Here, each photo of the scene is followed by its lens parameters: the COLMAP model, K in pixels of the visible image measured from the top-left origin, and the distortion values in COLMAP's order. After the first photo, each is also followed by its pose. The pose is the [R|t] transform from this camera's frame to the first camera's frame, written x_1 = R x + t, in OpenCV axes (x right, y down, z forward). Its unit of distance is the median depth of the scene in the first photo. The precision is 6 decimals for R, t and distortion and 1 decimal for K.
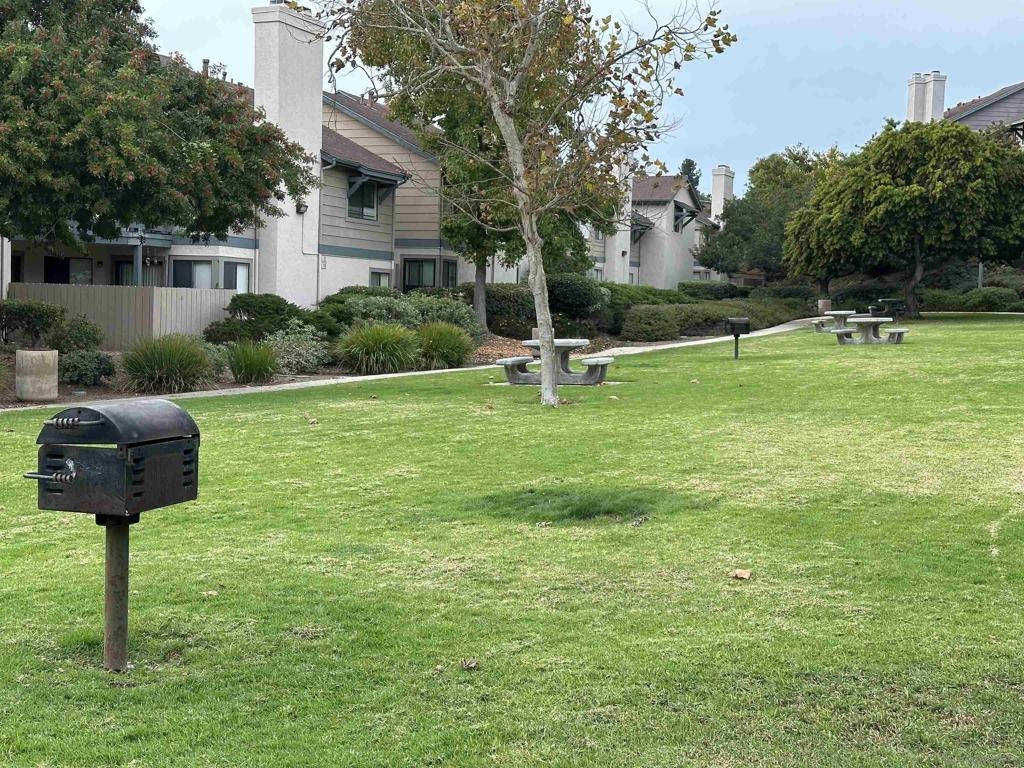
lens RADIAL K [[1437.8, 0, 512.0], [0, 1437.8, 384.0], [0, 0, 1]] dist [0.156893, 0.003567]
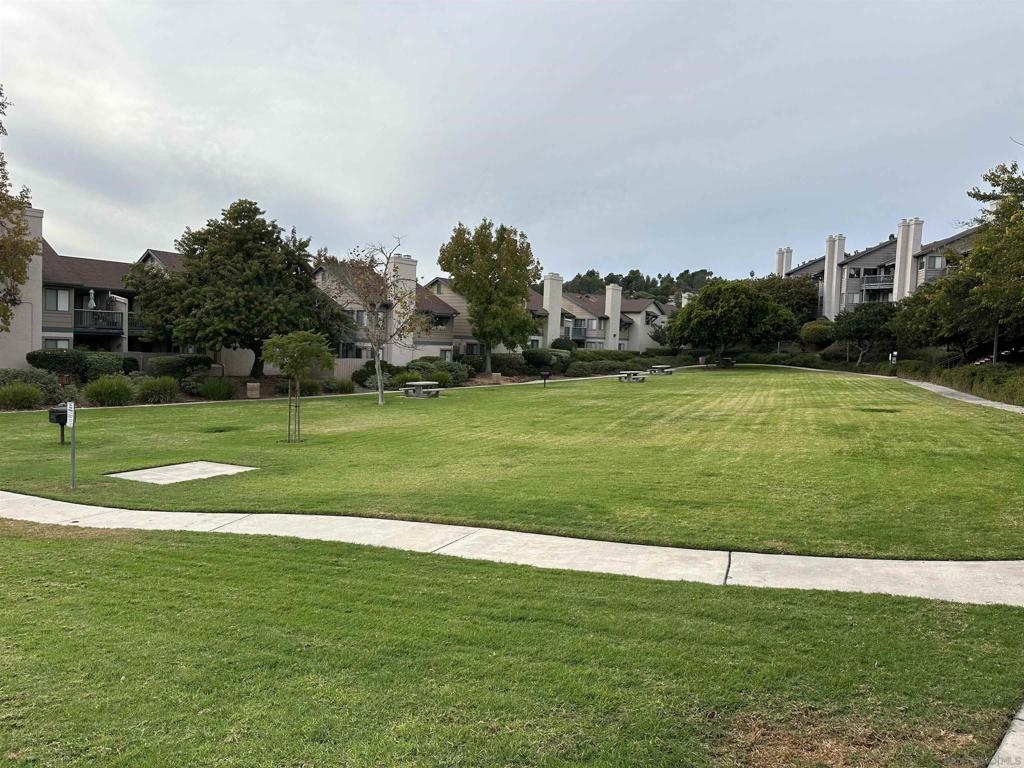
lens RADIAL K [[746.2, 0, 512.0], [0, 746.2, 384.0], [0, 0, 1]] dist [0.053424, -0.000180]
pose [[0.958385, 0.024421, -0.284433, 0.382647], [-0.024500, 0.999694, 0.003282, -0.021824], [0.284426, 0.003824, 0.958690, -0.244813]]
